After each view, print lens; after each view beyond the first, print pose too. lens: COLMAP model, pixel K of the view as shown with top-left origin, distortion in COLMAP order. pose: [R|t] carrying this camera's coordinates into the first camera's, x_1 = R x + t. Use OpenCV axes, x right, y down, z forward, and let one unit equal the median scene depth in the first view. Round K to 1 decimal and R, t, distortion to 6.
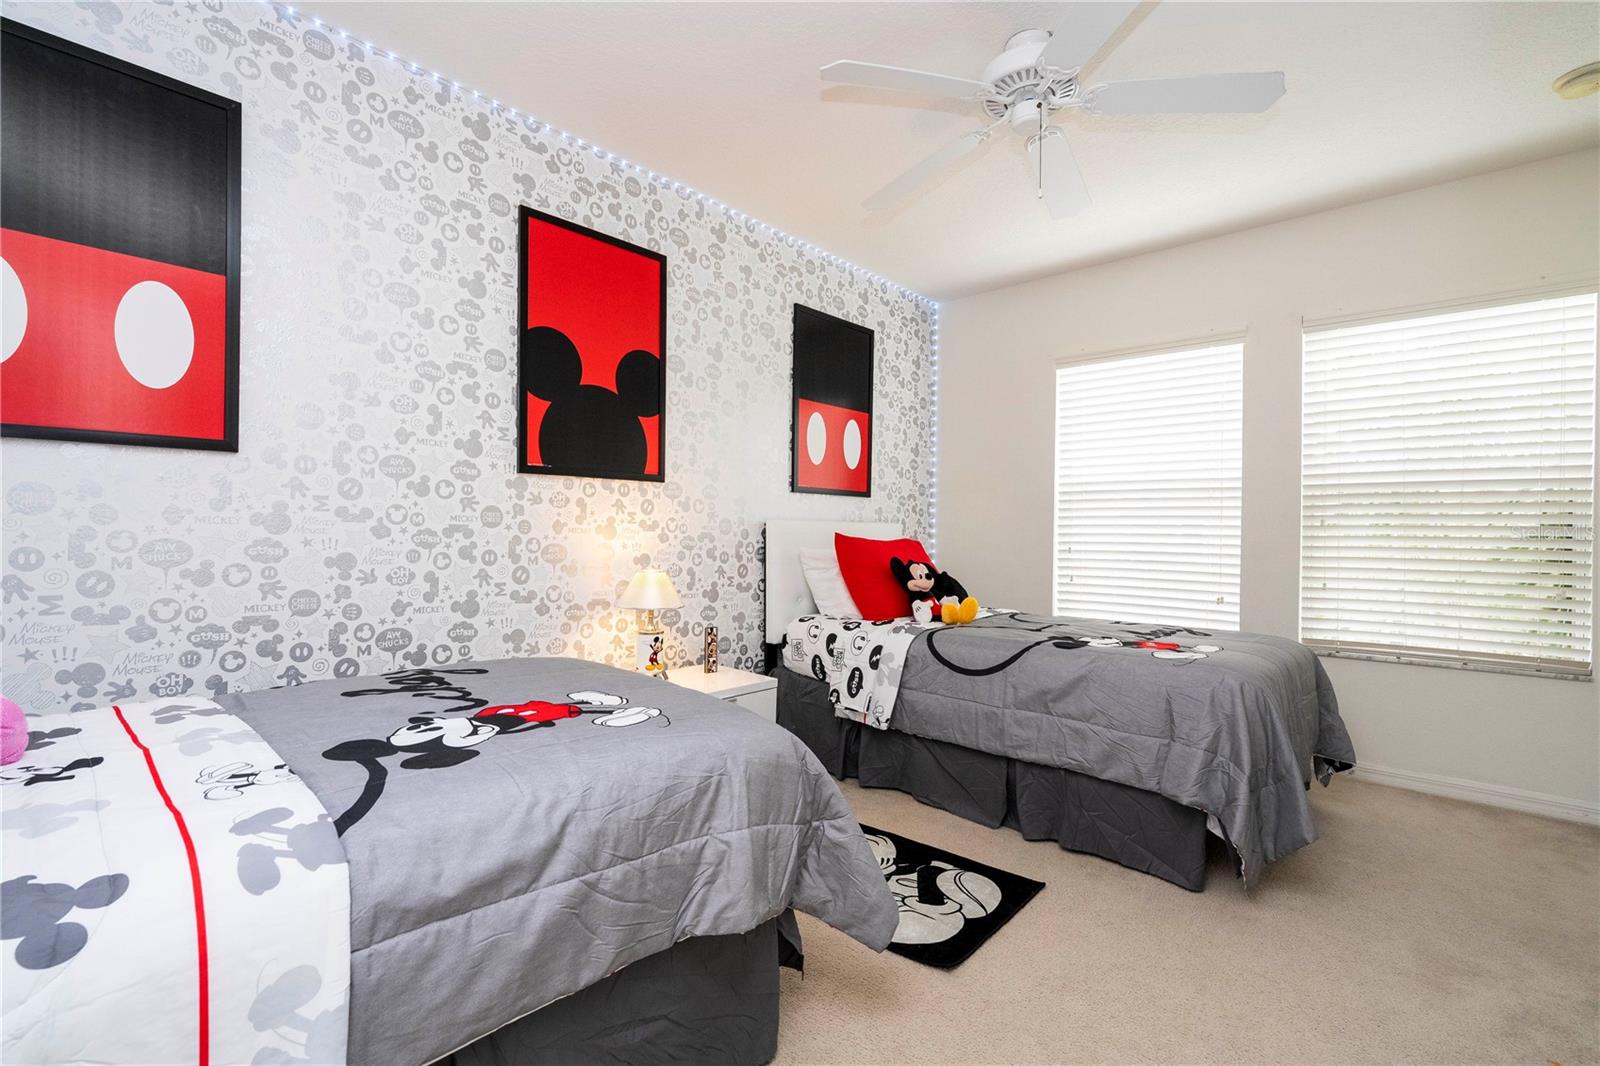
lens RADIAL K [[727.9, 0, 802.7], [0, 727.9, 532.9], [0, 0, 1]] dist [-0.003383, 0.001515]
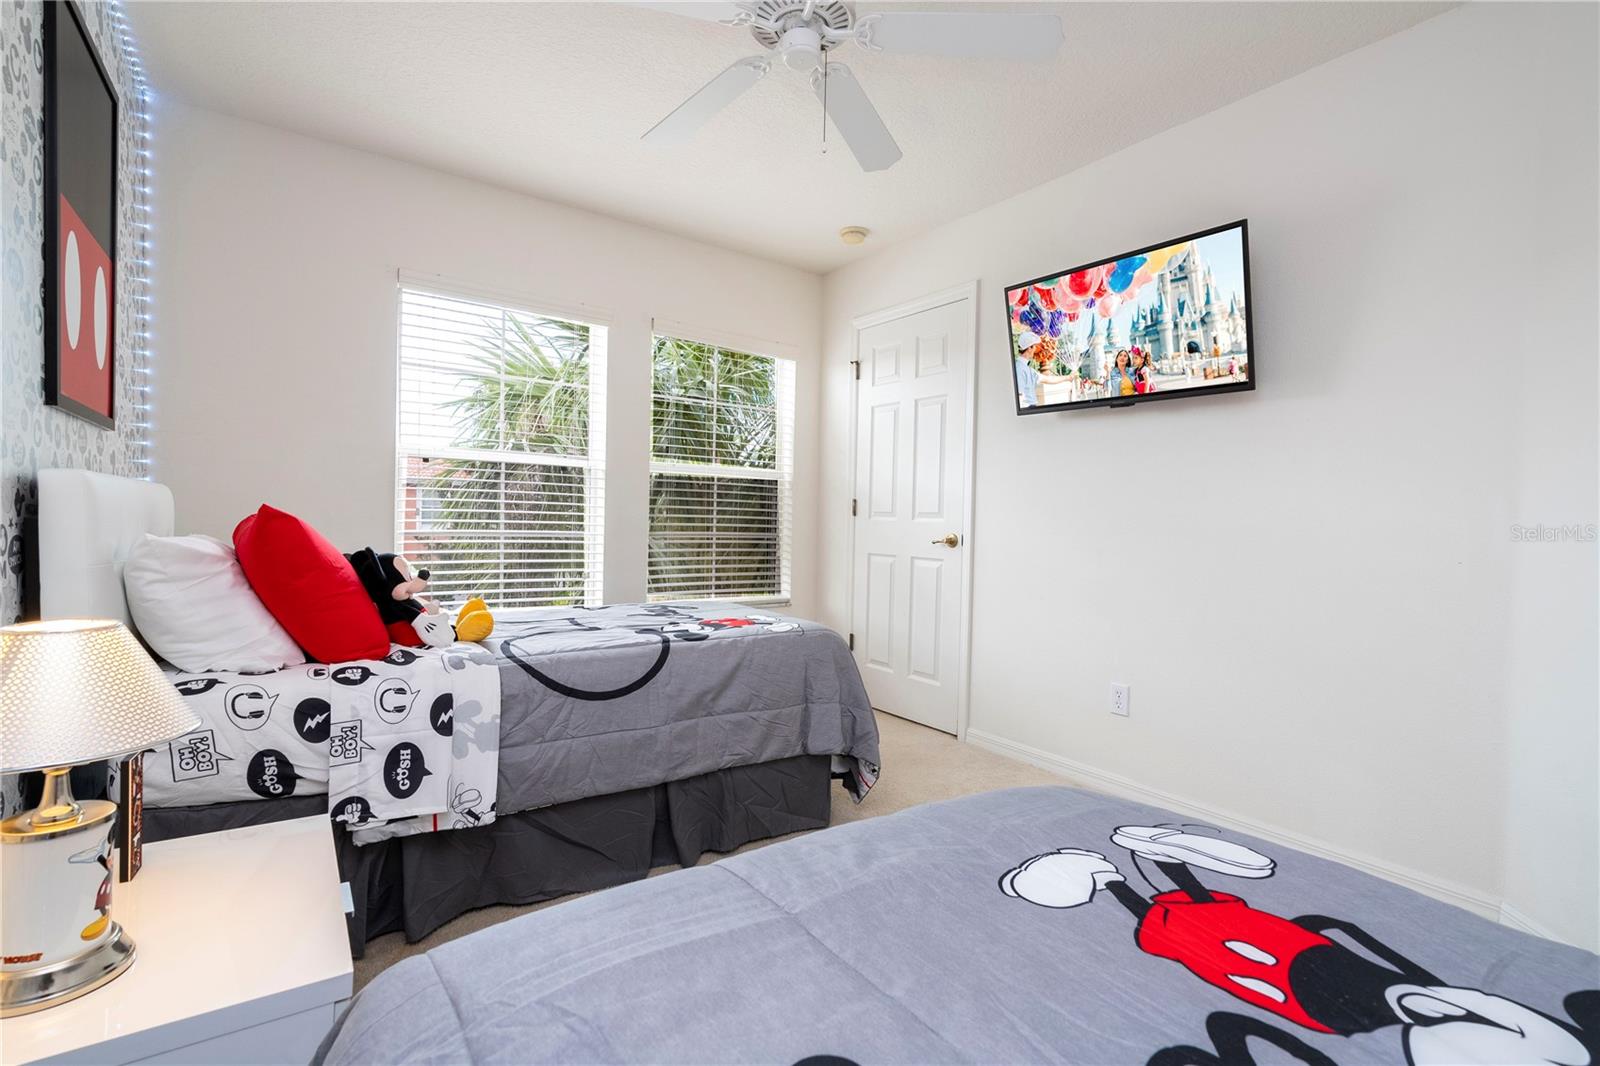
lens RADIAL K [[727.9, 0, 801.2], [0, 727.9, 533.1], [0, 0, 1]] dist [-0.003383, 0.001515]
pose [[0.203669, -0.021686, 0.978800, -0.422522], [-0.019894, 0.999457, 0.026284, -0.001125], [-0.978838, -0.024825, 0.203127, 0.590754]]
